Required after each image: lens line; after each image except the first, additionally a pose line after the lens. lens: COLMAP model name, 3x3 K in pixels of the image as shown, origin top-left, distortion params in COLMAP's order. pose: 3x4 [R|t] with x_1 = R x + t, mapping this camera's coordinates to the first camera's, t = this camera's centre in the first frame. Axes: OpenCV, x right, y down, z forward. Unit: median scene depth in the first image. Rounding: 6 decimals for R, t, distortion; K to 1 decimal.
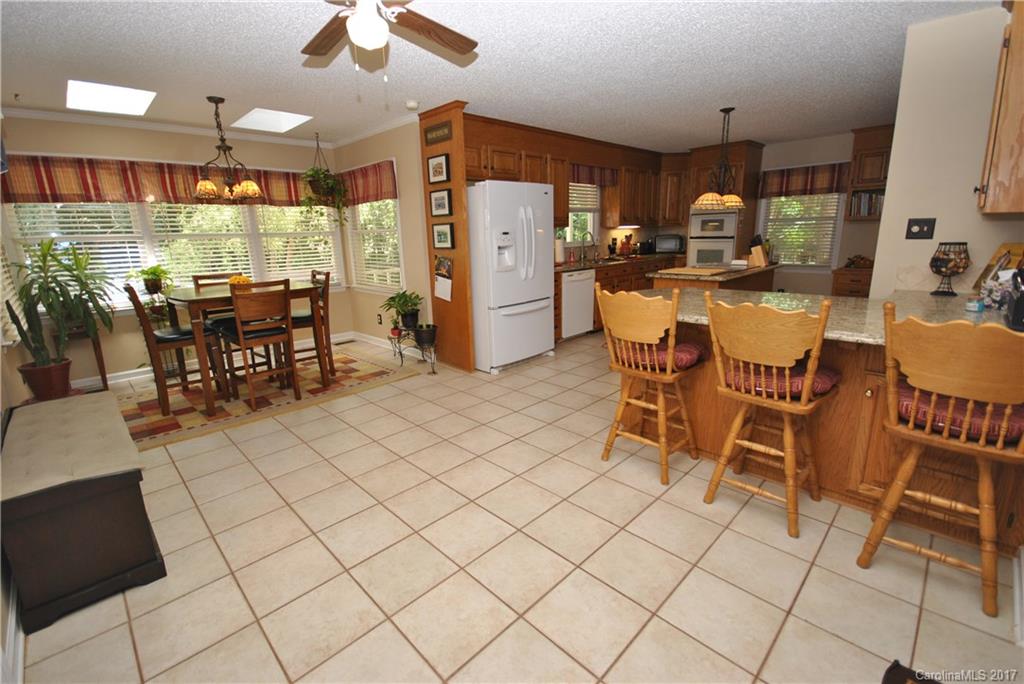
lens RADIAL K [[453.0, 0, 512.4], [0, 453.0, 342.8], [0, 0, 1]] dist [-0.001406, -0.000859]
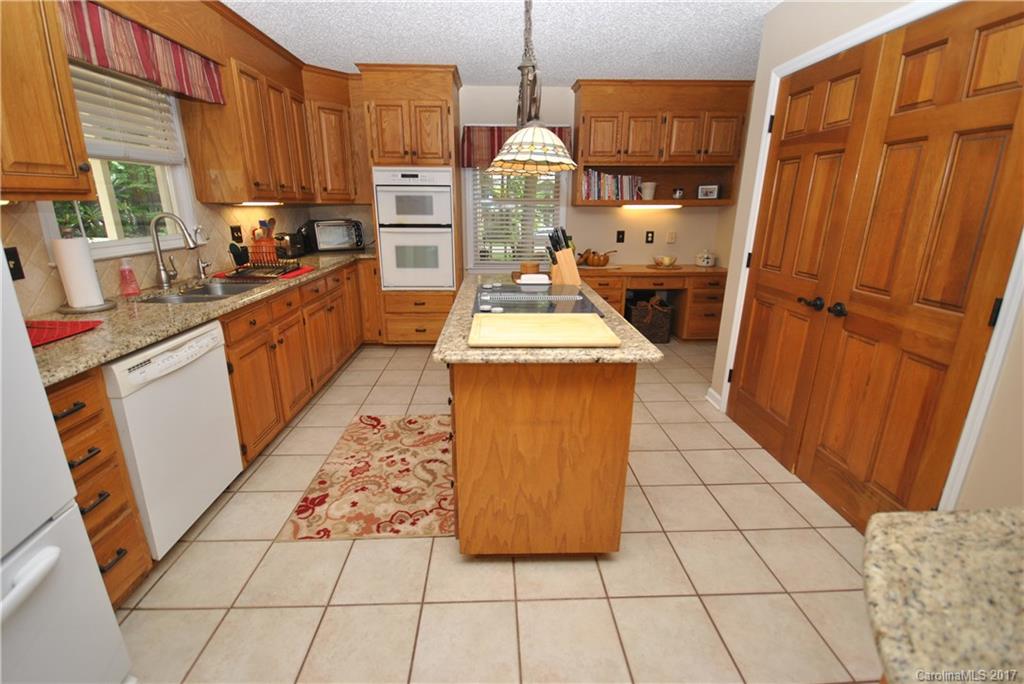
lens RADIAL K [[453.0, 0, 512.3], [0, 453.0, 338.3], [0, 0, 1]] dist [-0.001406, -0.000859]
pose [[0.675387, -0.177527, 0.715777, 0.066522], [0.150931, 0.983323, 0.101470, -0.126341], [-0.721853, 0.039502, 0.690918, 0.492927]]
